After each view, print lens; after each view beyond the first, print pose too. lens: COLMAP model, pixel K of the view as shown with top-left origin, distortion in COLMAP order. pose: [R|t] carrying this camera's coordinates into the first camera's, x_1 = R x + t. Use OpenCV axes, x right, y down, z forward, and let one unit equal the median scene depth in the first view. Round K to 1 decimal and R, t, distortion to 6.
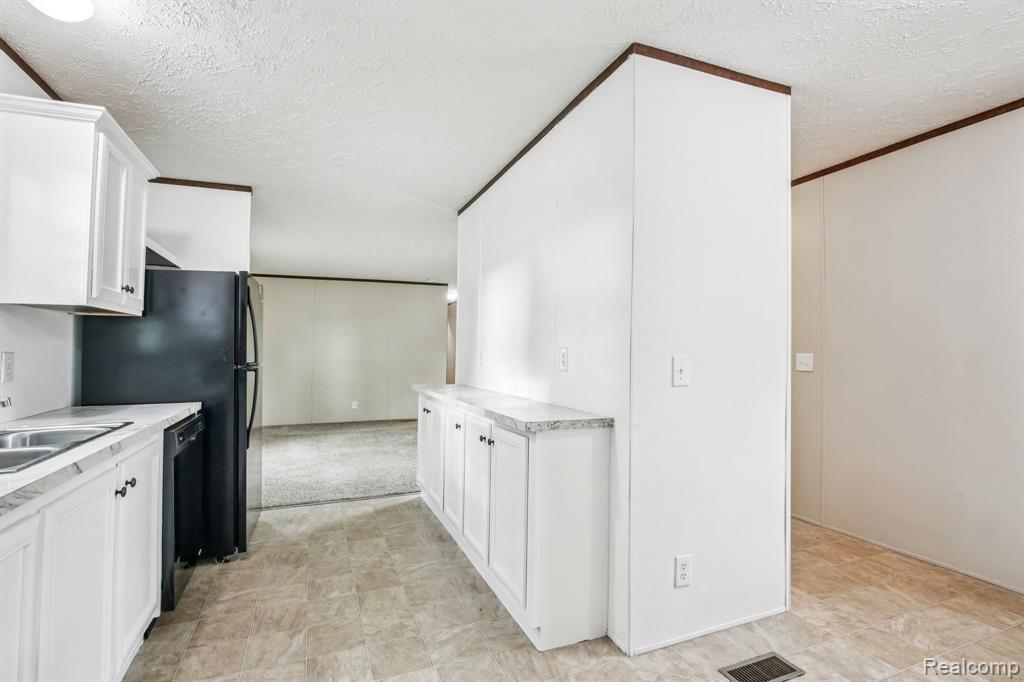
lens RADIAL K [[479.3, 0, 526.8], [0, 479.3, 343.9], [0, 0, 1]] dist [-0.016061, 0.008069]
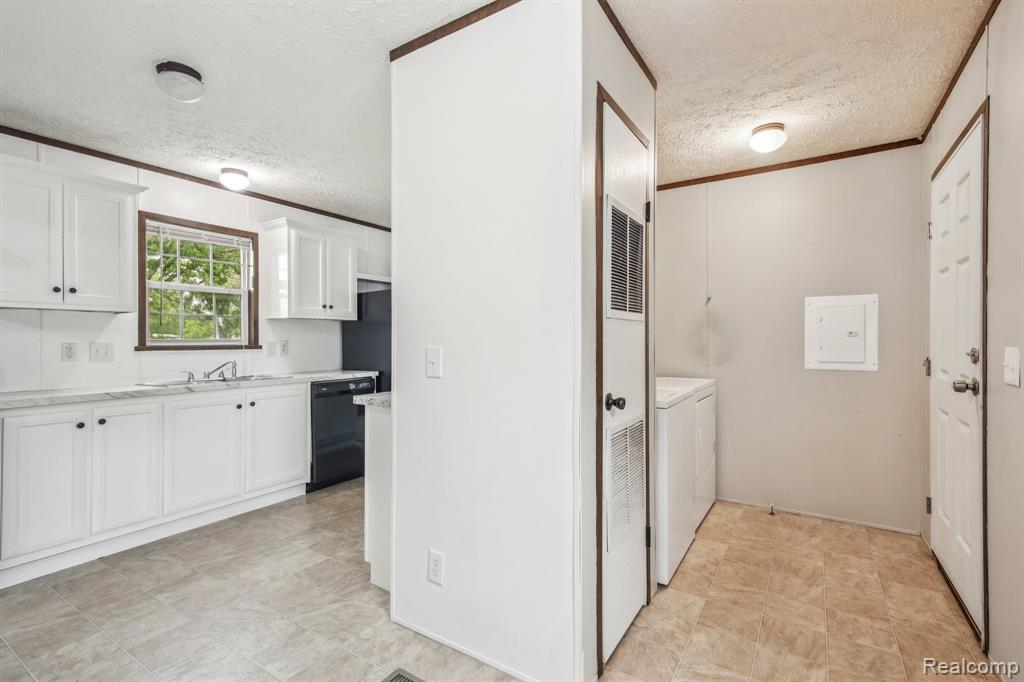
lens RADIAL K [[479.3, 0, 514.7], [0, 479.3, 341.1], [0, 0, 1]] dist [-0.016061, 0.008069]
pose [[0.578684, 0.003890, -0.815542, 1.216646], [0.004703, 0.999956, 0.008107, 0.014439], [0.815538, -0.008527, 0.578641, 0.586989]]
